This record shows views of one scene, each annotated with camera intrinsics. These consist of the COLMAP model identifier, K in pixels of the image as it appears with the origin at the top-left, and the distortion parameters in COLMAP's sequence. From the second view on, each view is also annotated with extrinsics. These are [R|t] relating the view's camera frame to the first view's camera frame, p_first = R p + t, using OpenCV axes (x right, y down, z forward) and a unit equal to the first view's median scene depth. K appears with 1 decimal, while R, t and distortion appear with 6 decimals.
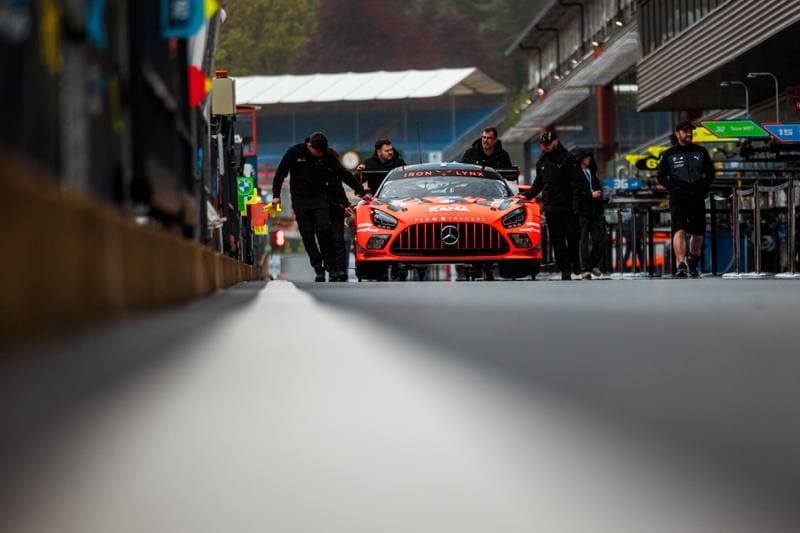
lens RADIAL K [[5866.1, 0, 400.0], [0, 5866.1, 266.5], [0, 0, 1]] dist [0.159034, 43.122085]
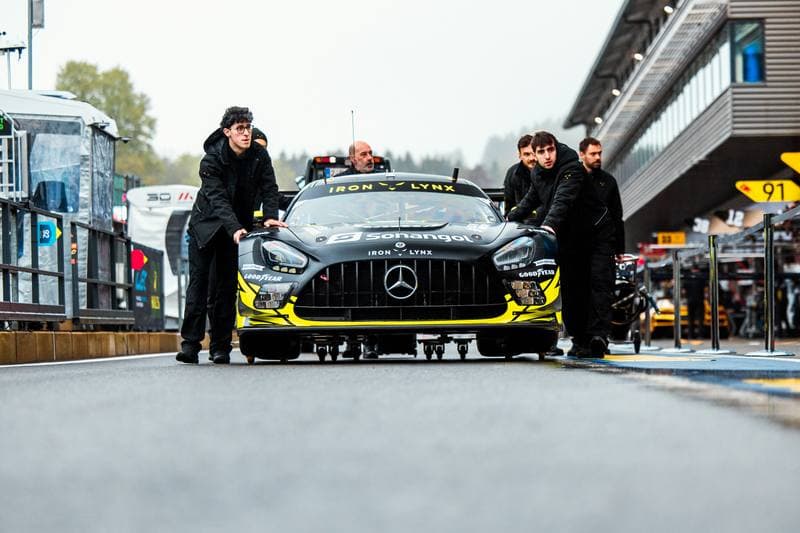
lens RADIAL K [[5866.1, 0, 400.0], [0, 5866.1, 266.5], [0, 0, 1]] dist [0.159034, 43.122085]
pose [[0.999954, 0.004721, 0.008306, 0.003188], [-0.004638, 0.999940, -0.009940, -0.001049], [-0.008353, 0.009901, 0.999916, 0.370778]]
